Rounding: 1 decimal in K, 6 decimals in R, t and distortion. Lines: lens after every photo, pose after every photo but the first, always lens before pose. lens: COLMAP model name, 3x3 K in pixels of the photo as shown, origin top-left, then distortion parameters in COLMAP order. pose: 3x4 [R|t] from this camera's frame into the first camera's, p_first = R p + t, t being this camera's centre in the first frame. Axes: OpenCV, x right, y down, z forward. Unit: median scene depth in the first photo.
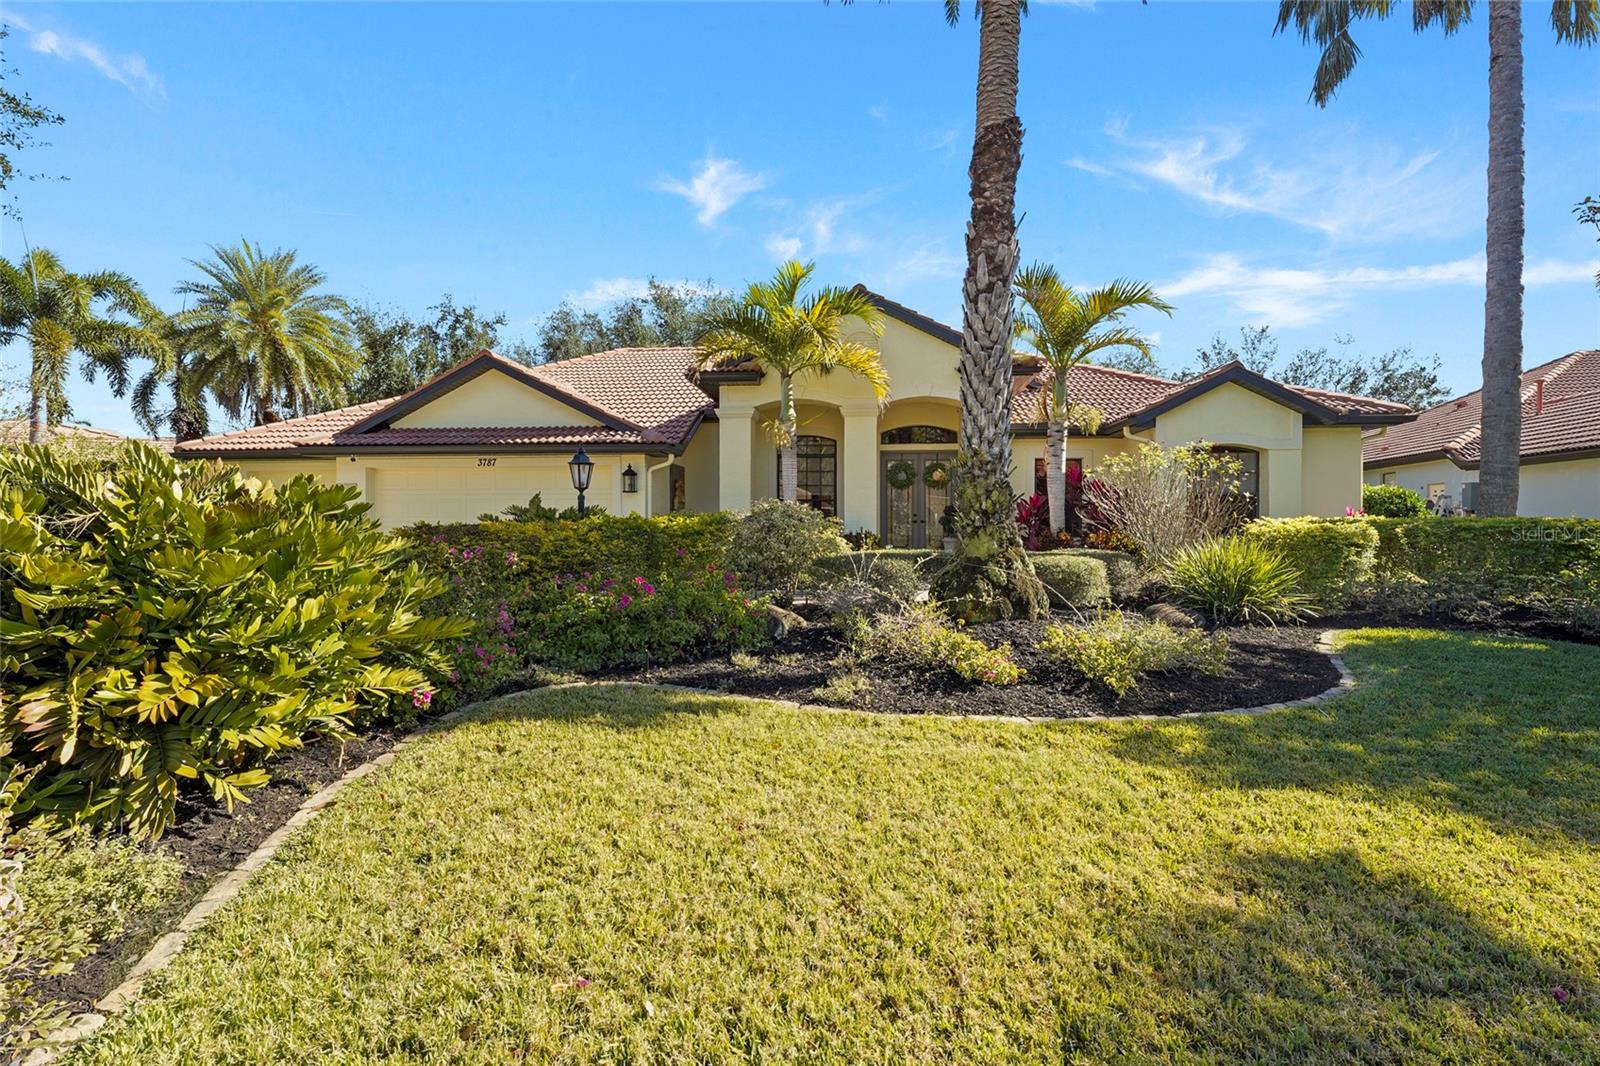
lens RADIAL K [[711.0, 0, 800.0], [0, 711.0, 533.0], [0, 0, 1]] dist [-0.003958, -0.000270]
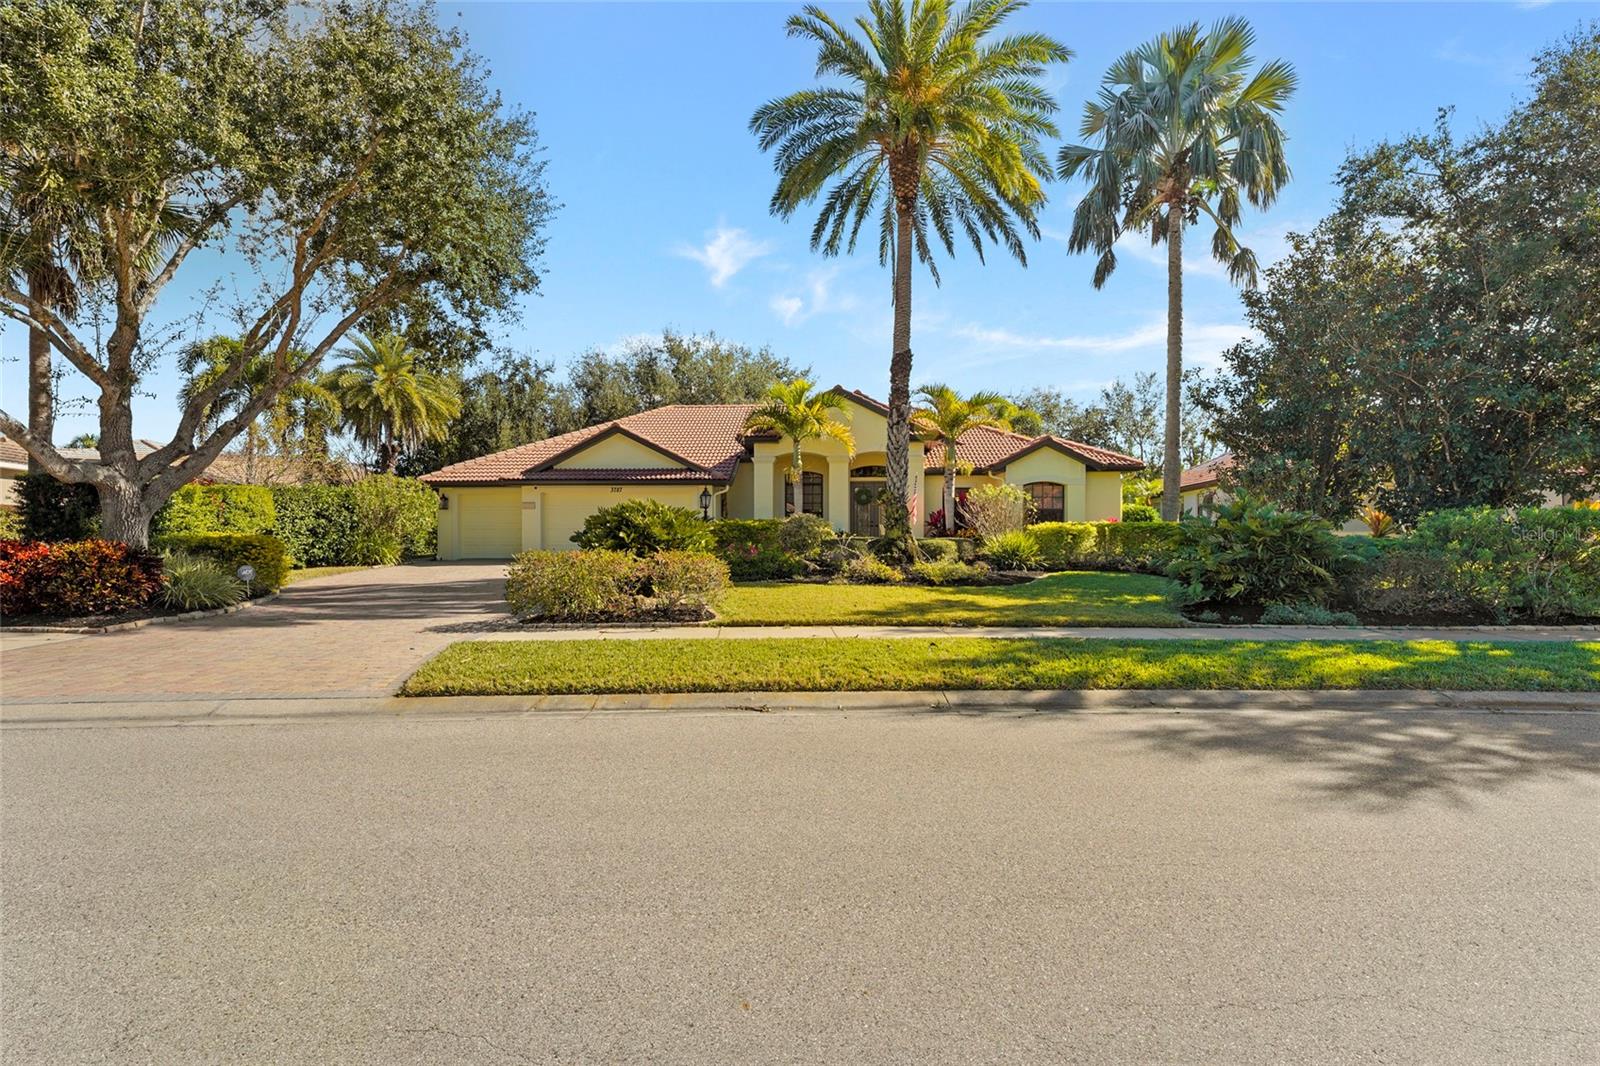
lens RADIAL K [[706.9, 0, 798.4], [0, 706.9, 539.6], [0, 0, 1]] dist [-0.006963, -0.000068]
pose [[0.999101, -0.001096, 0.042381, -0.083381], [0.001234, 0.999994, -0.003210, 0.024304], [-0.042377, 0.003259, 0.999096, -0.686046]]
